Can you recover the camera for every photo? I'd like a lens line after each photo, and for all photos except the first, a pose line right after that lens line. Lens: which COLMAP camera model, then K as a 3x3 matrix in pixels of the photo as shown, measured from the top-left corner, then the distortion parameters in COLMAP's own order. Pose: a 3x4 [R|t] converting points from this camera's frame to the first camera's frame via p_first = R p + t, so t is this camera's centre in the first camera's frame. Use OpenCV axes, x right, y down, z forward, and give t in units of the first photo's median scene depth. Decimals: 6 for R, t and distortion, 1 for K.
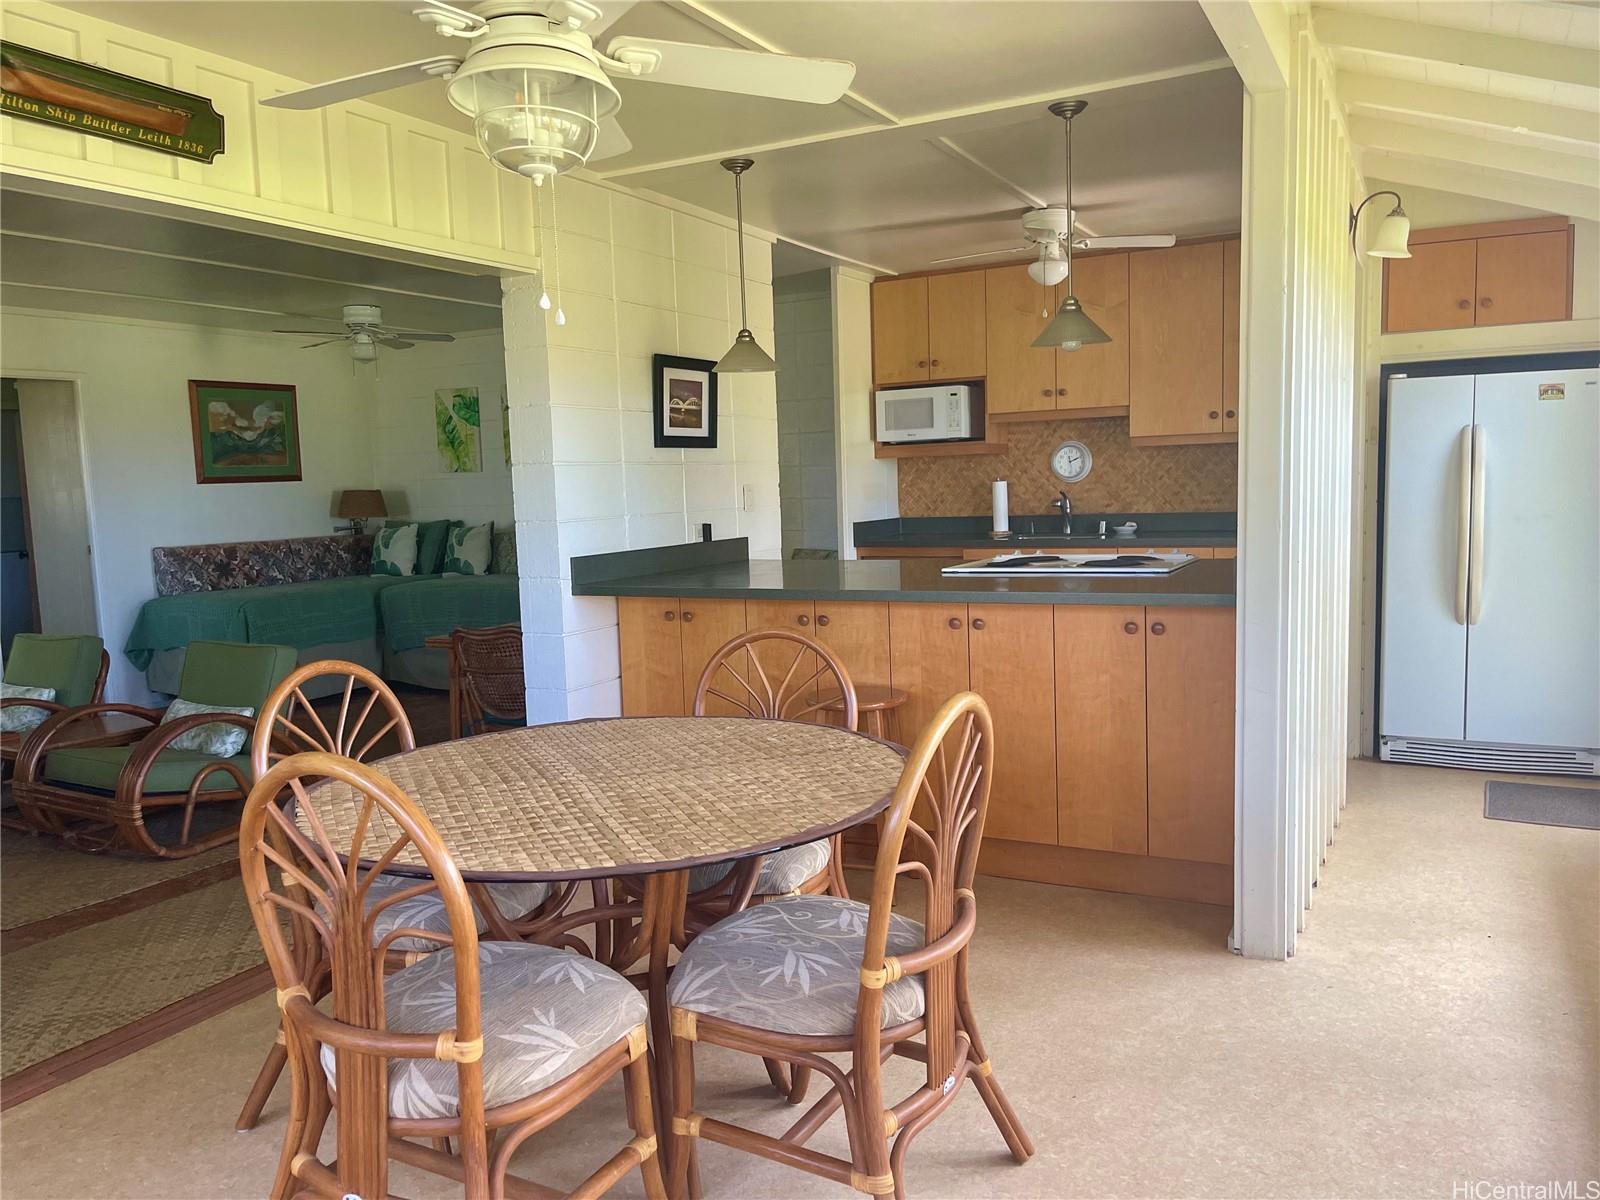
lens RADIAL K [[1219.7, 0, 803.2], [0, 1219.7, 594.8], [0, 0, 1]] dist [0.035905, -0.026235]
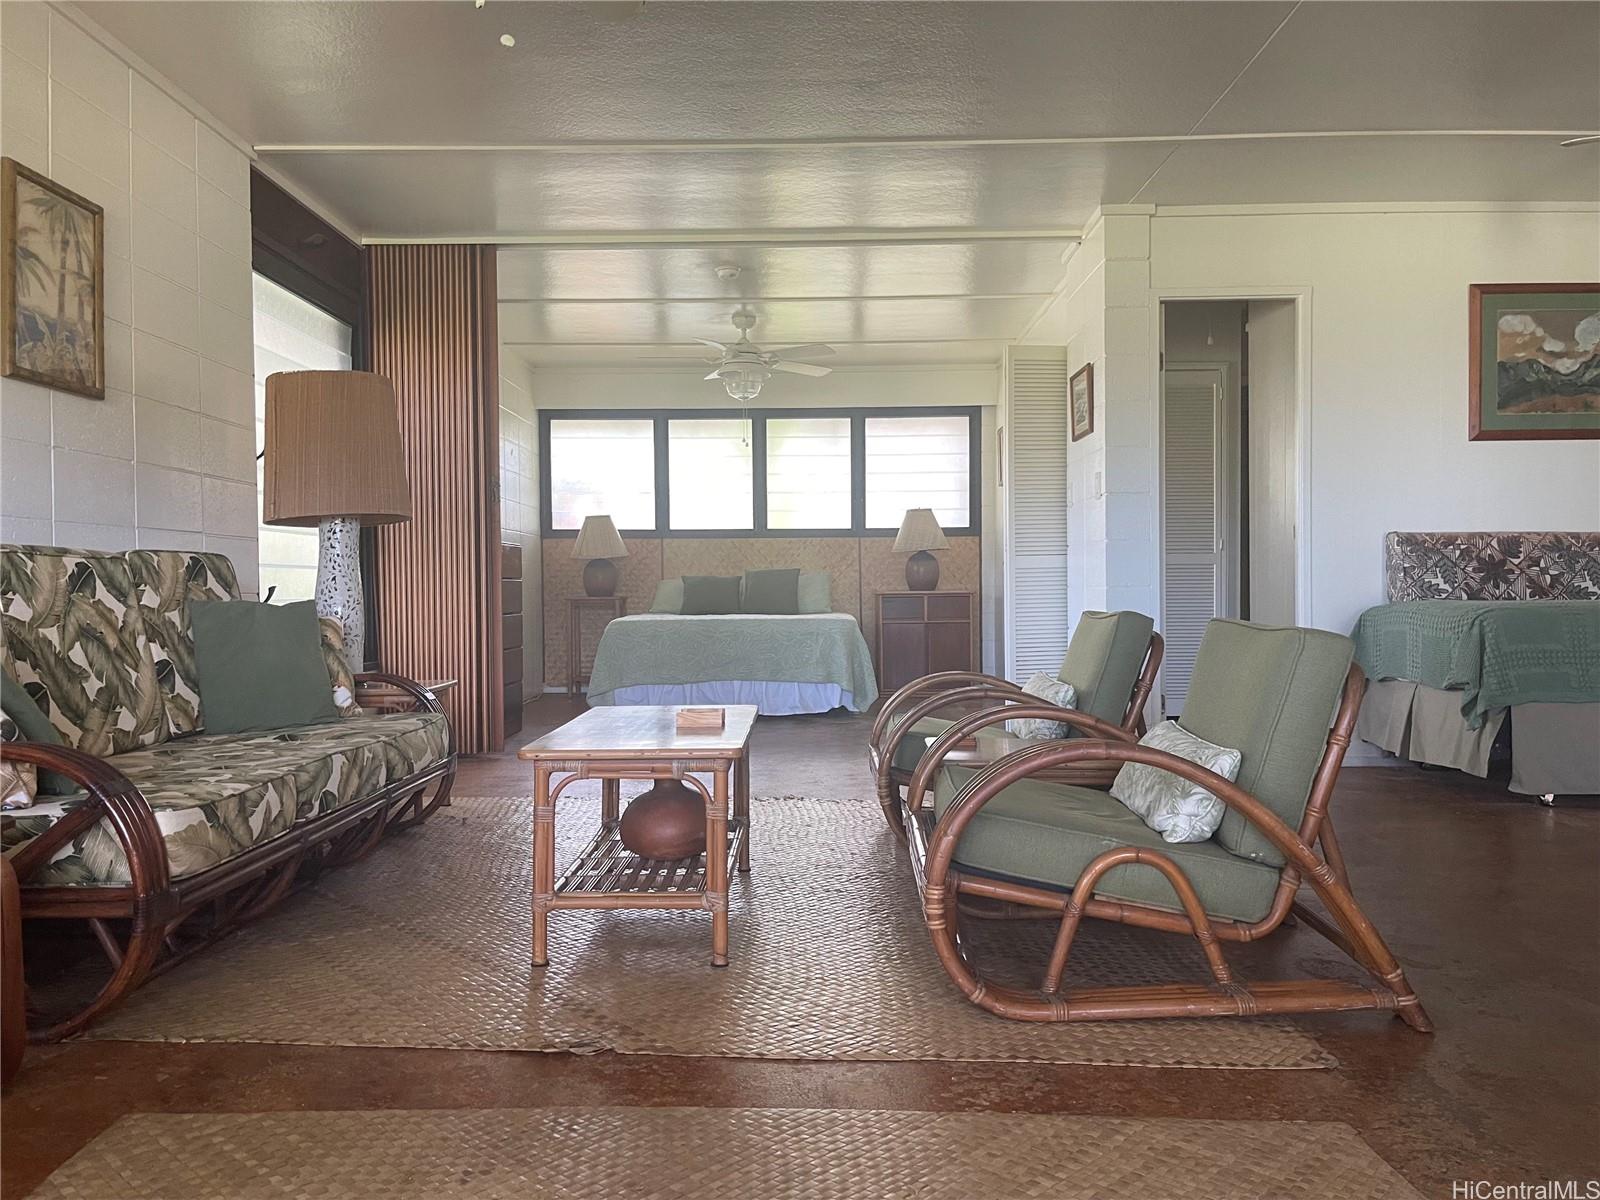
lens RADIAL K [[1219.7, 0, 794.9], [0, 1219.7, 600.5], [0, 0, 1]] dist [0.035905, -0.026235]
pose [[0.455856, 0.045168, -0.888907, -0.066347], [-0.097553, 0.995230, 0.000543, 0.031312], [0.884691, 0.086468, 0.458088, 0.392042]]
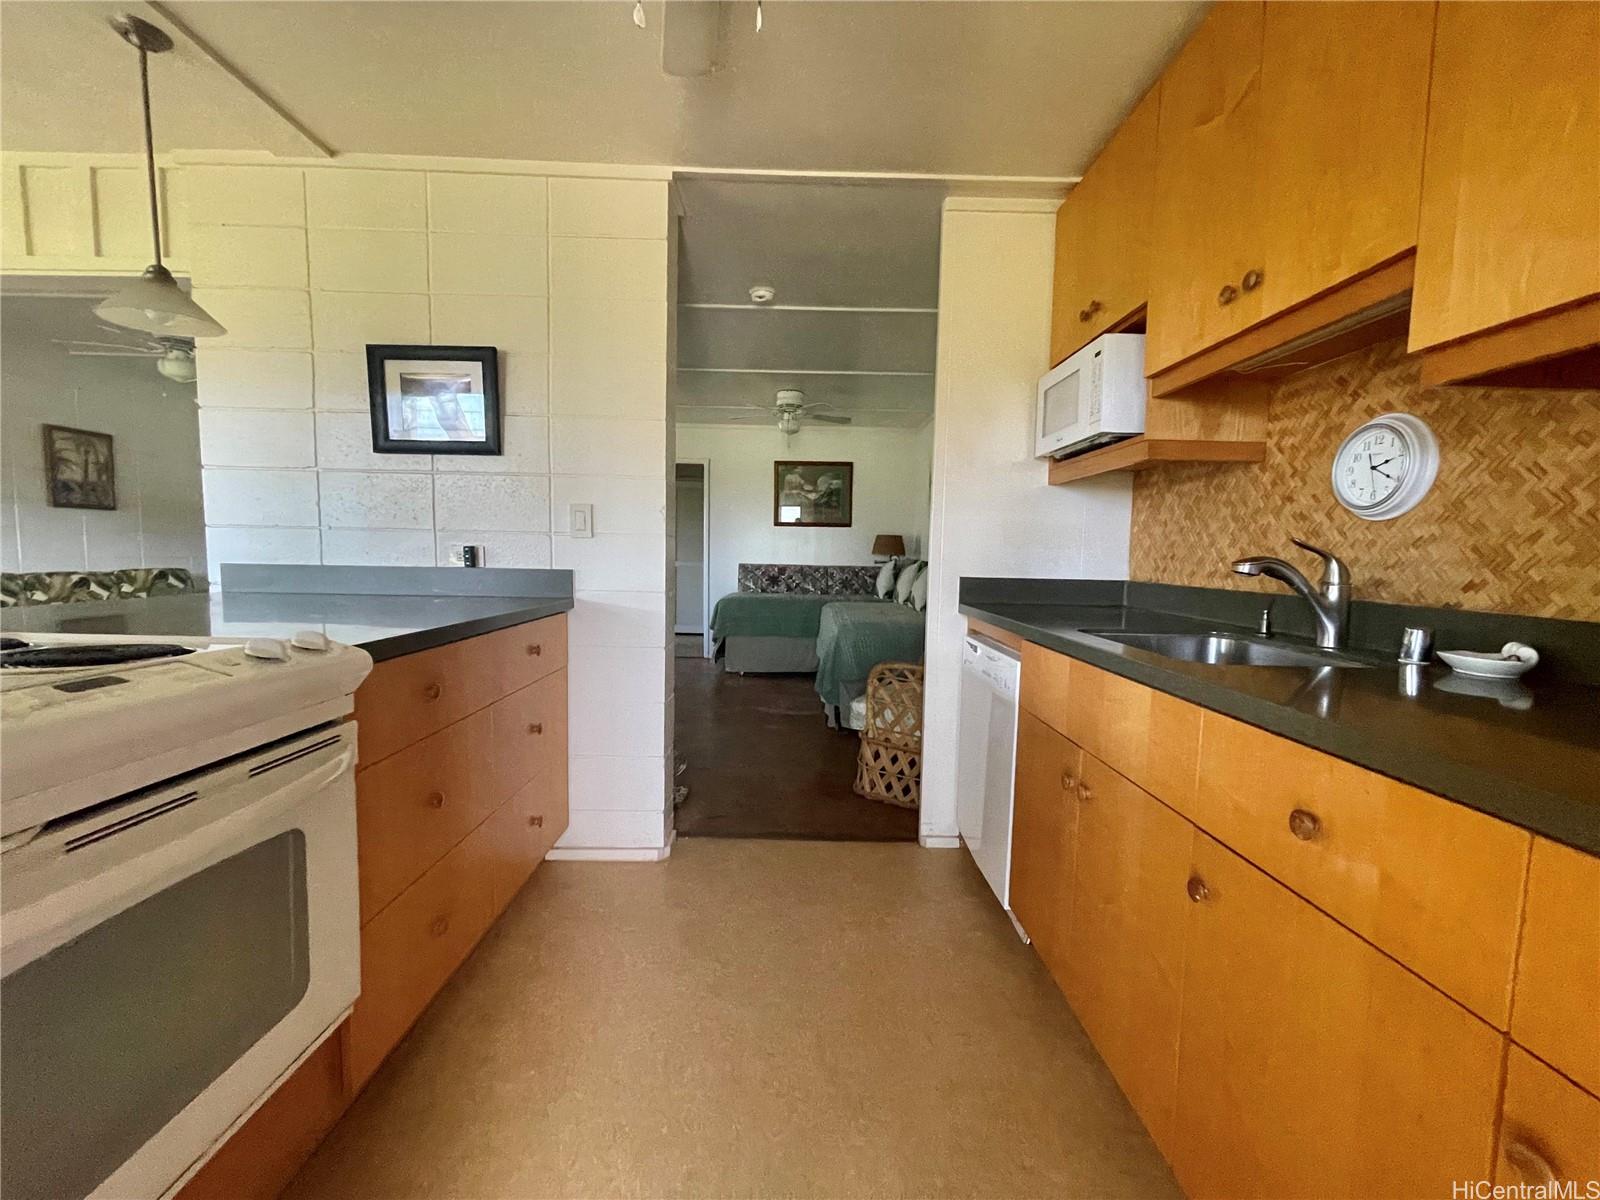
lens RADIAL K [[644.6, 0, 810.1], [0, 644.6, 600.9], [0, 0, 1]] dist [-0.000569, -0.000340]
pose [[0.478339, 0.110114, -0.871244, 0.279505], [-0.121284, 0.990884, 0.058646, -0.050036], [0.869760, 0.077615, 0.487334, 0.657843]]
